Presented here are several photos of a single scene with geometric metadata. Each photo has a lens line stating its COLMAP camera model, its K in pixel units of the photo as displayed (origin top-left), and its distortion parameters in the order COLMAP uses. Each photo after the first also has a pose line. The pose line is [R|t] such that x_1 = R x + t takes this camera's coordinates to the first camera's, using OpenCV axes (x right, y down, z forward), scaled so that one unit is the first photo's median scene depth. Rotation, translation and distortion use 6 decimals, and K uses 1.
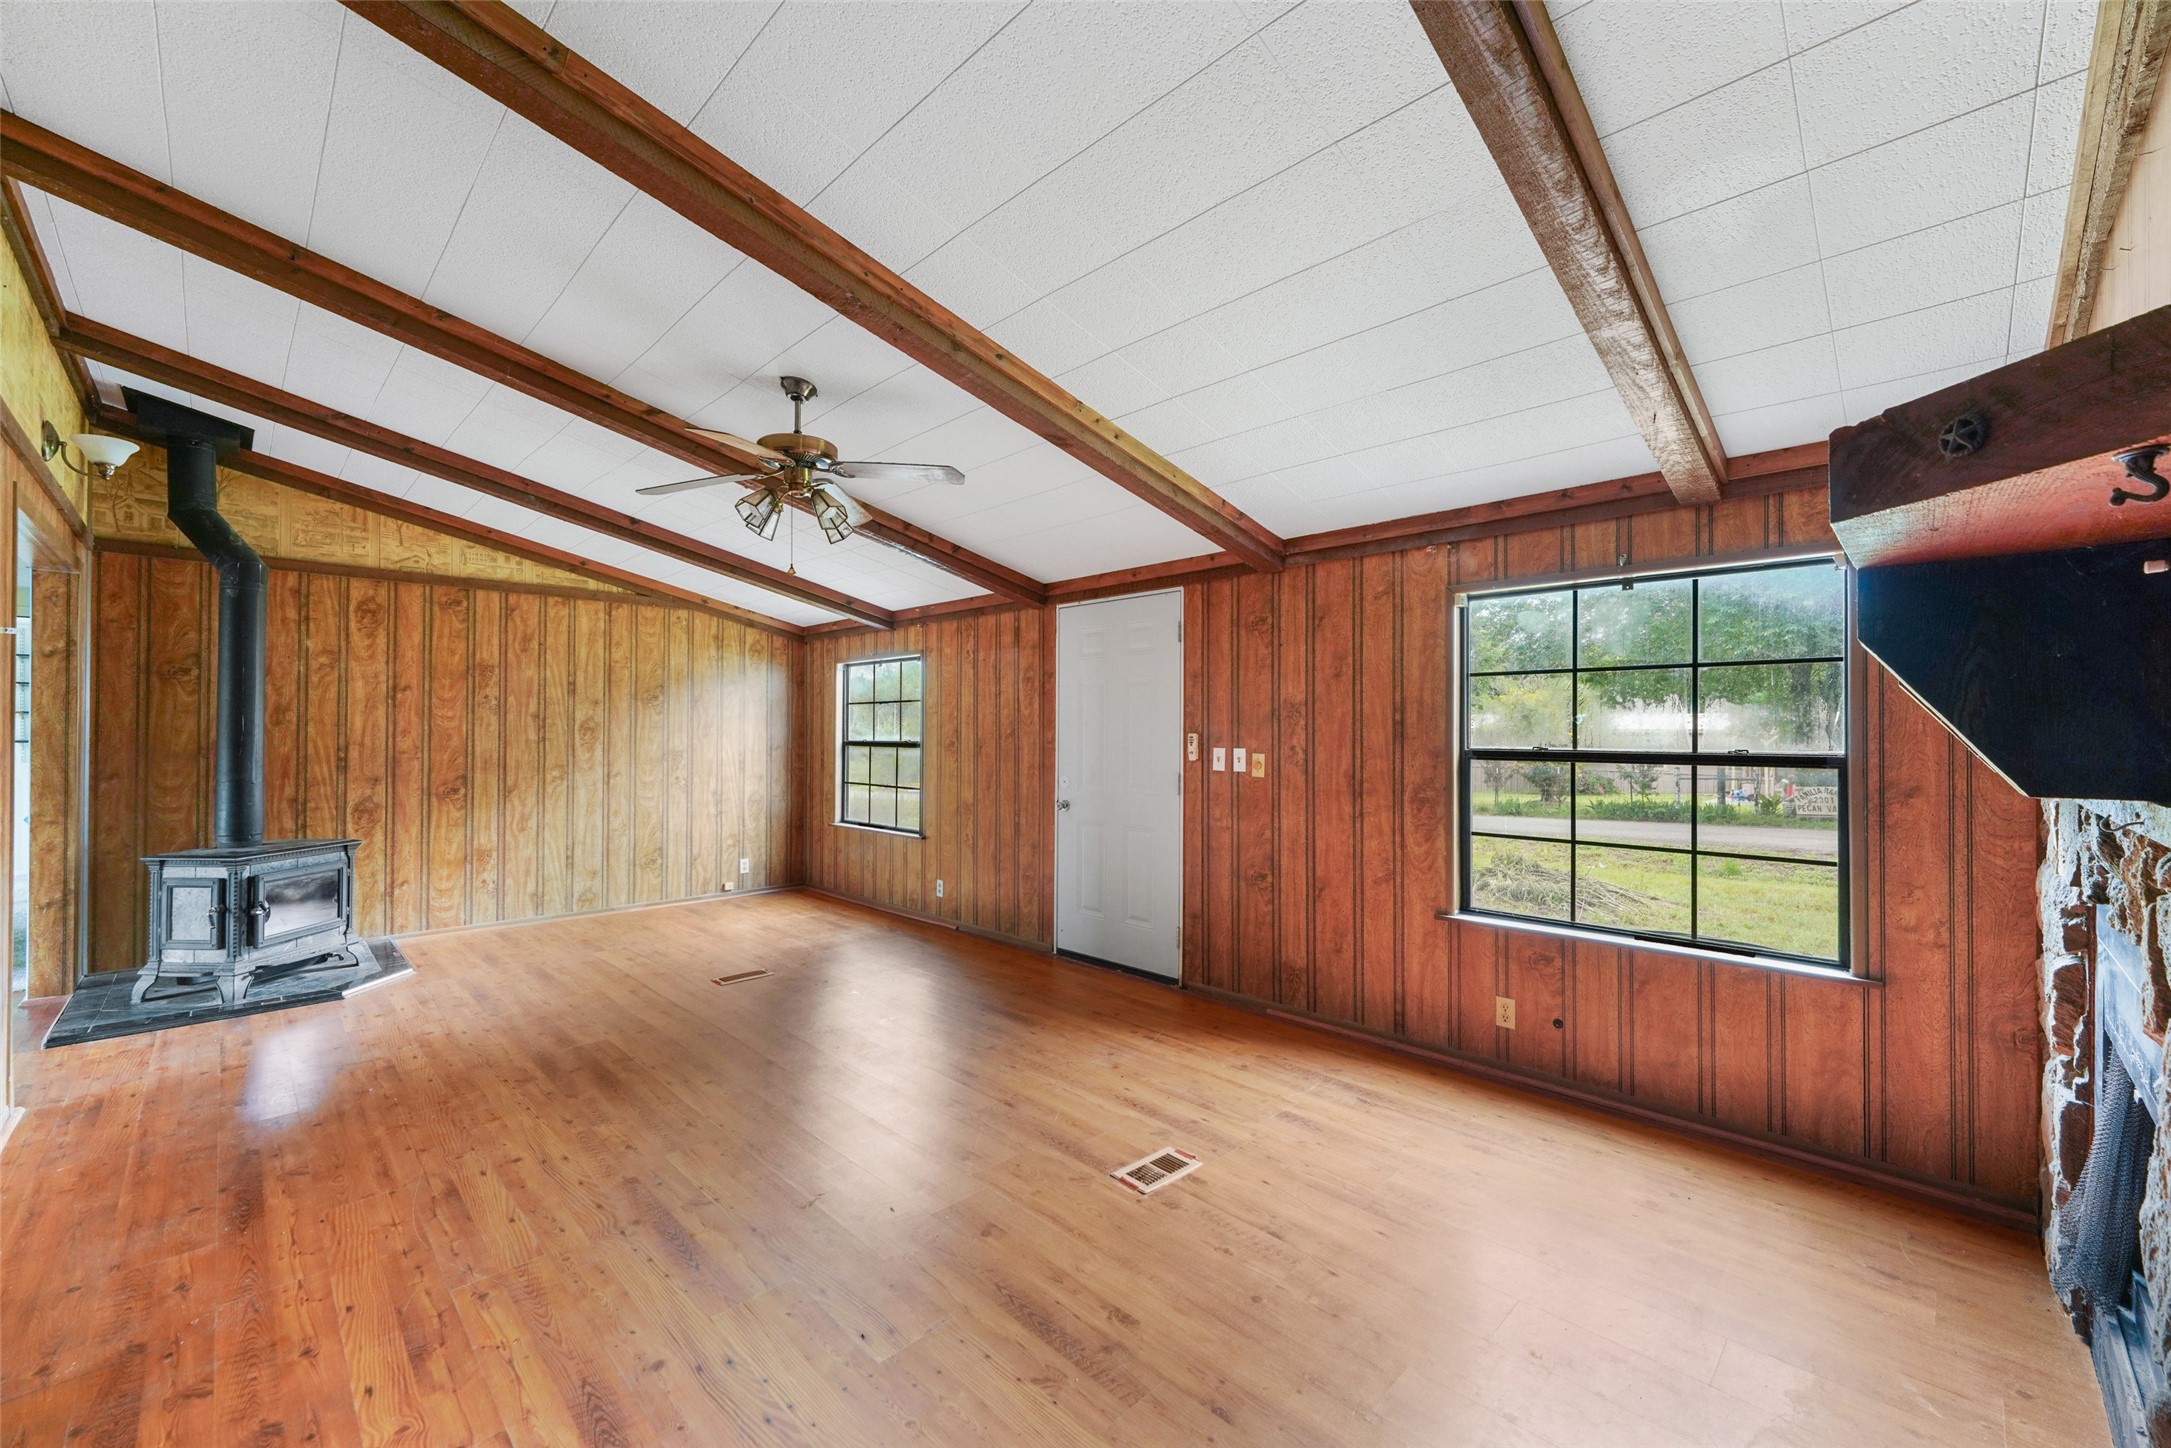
lens RADIAL K [[870.7, 0, 1085.5], [0, 870.7, 724.0], [0, 0, 1]] dist [0.008737, 0.000059]
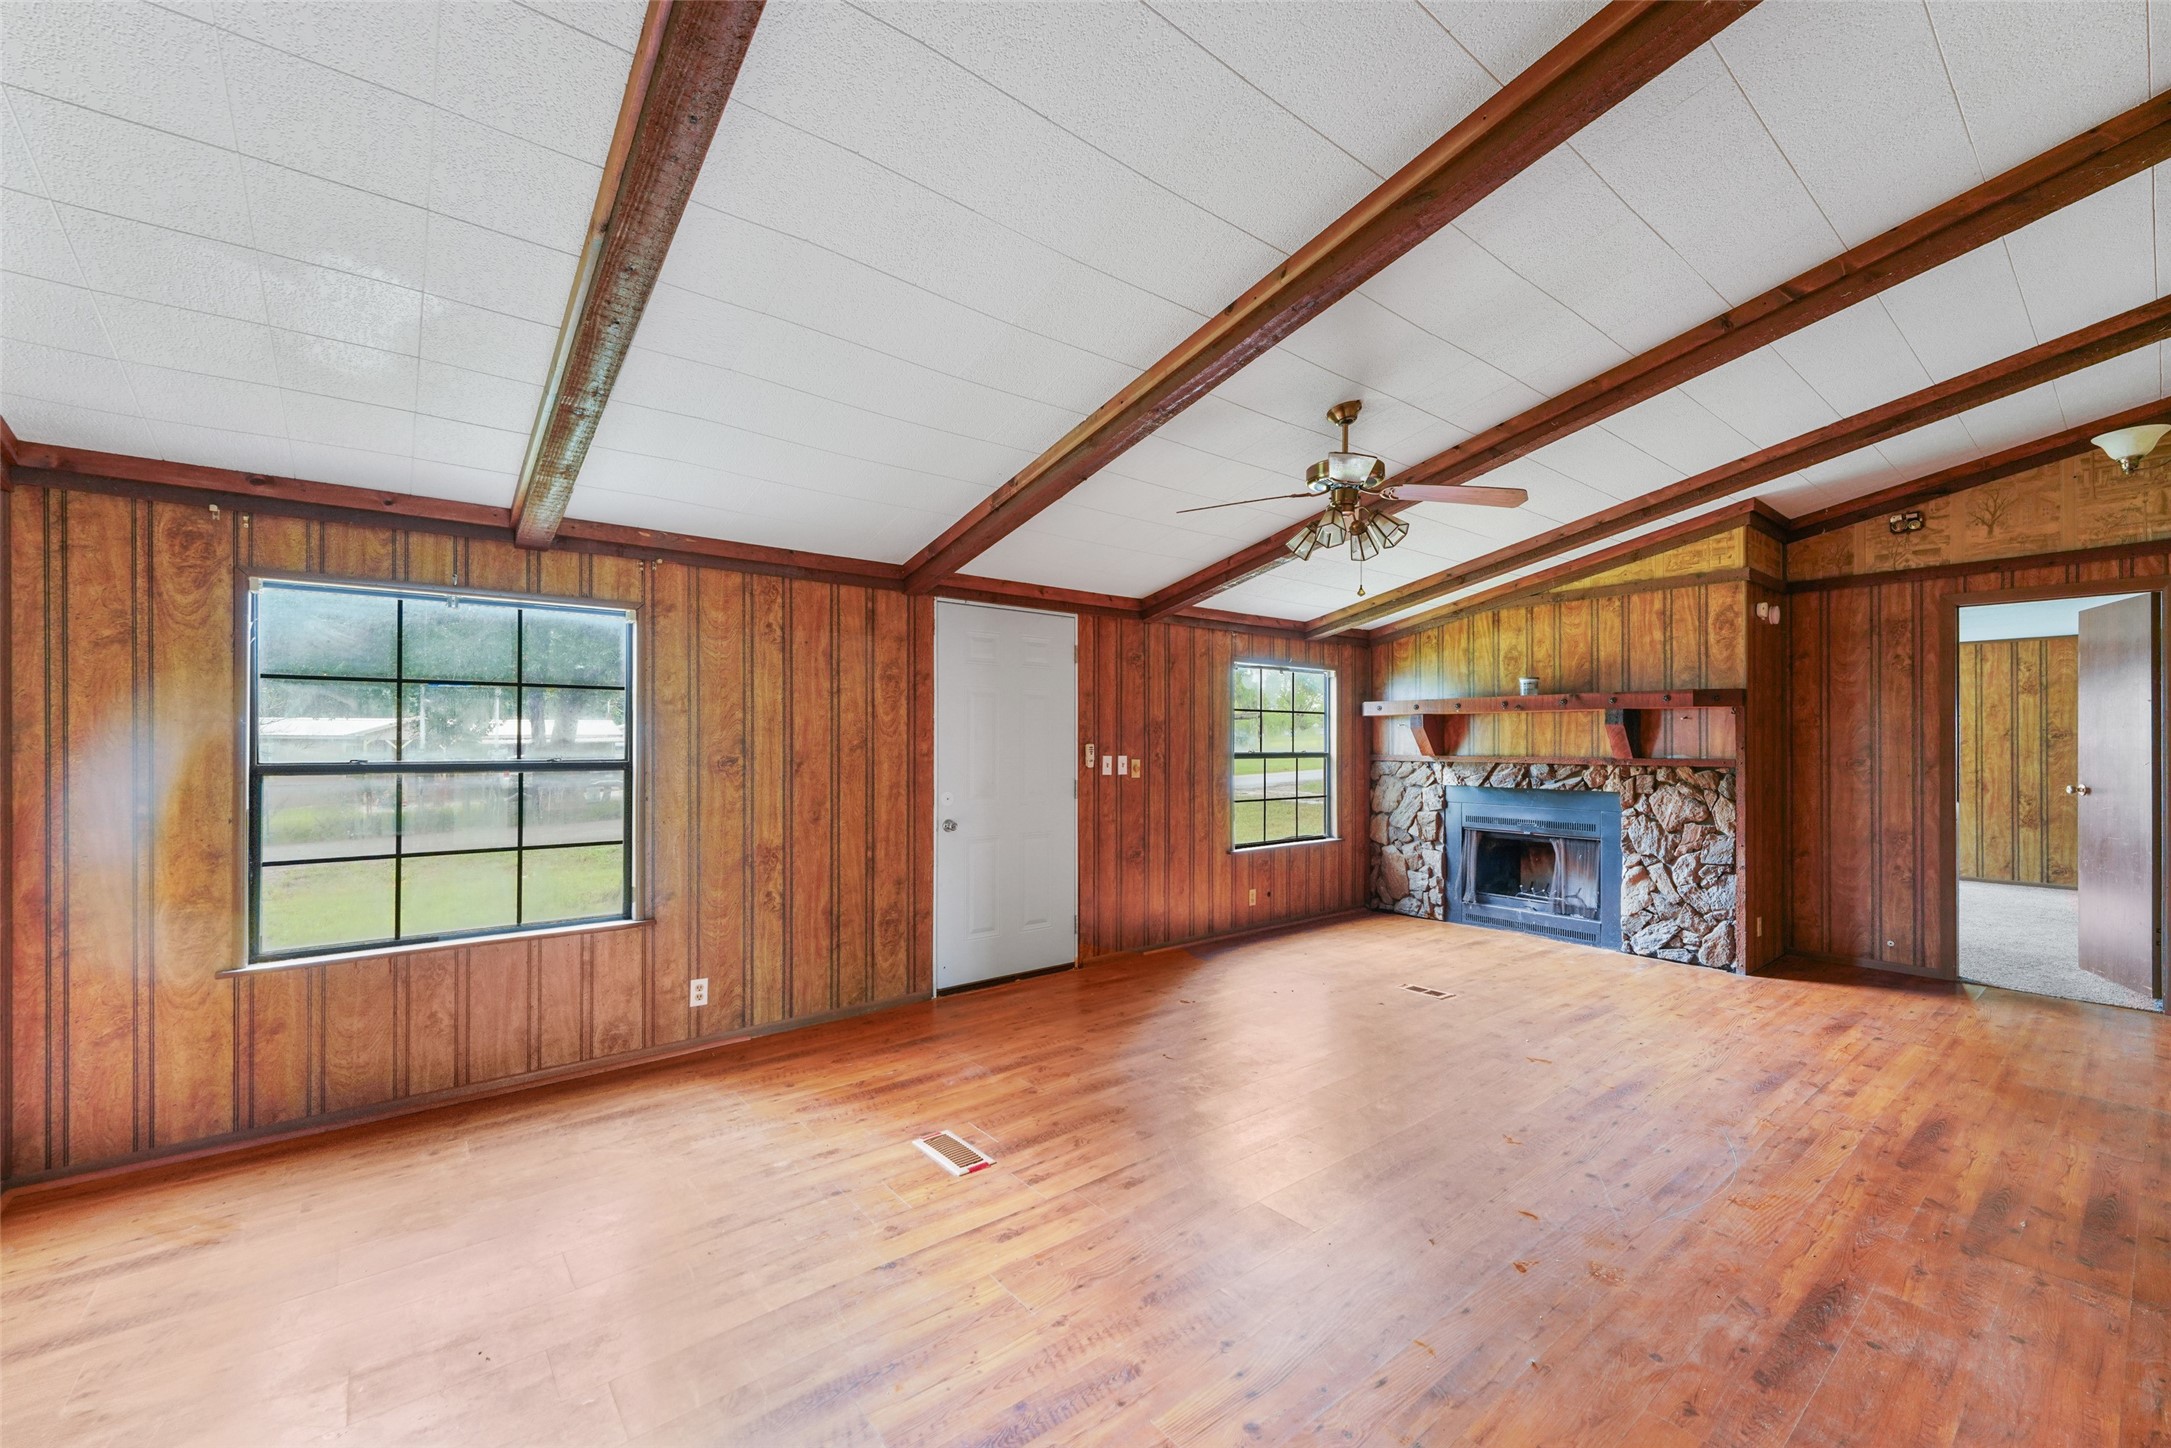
lens RADIAL K [[866.0, 0, 1075.8], [0, 866.0, 741.7], [0, 0, 1]] dist [0.006268, -0.000064]
pose [[0.106493, -0.001639, 0.994312, -1.064908], [-0.012010, 0.999924, 0.002935, 0.004557], [-0.994241, -0.012254, 0.106465, 0.931961]]
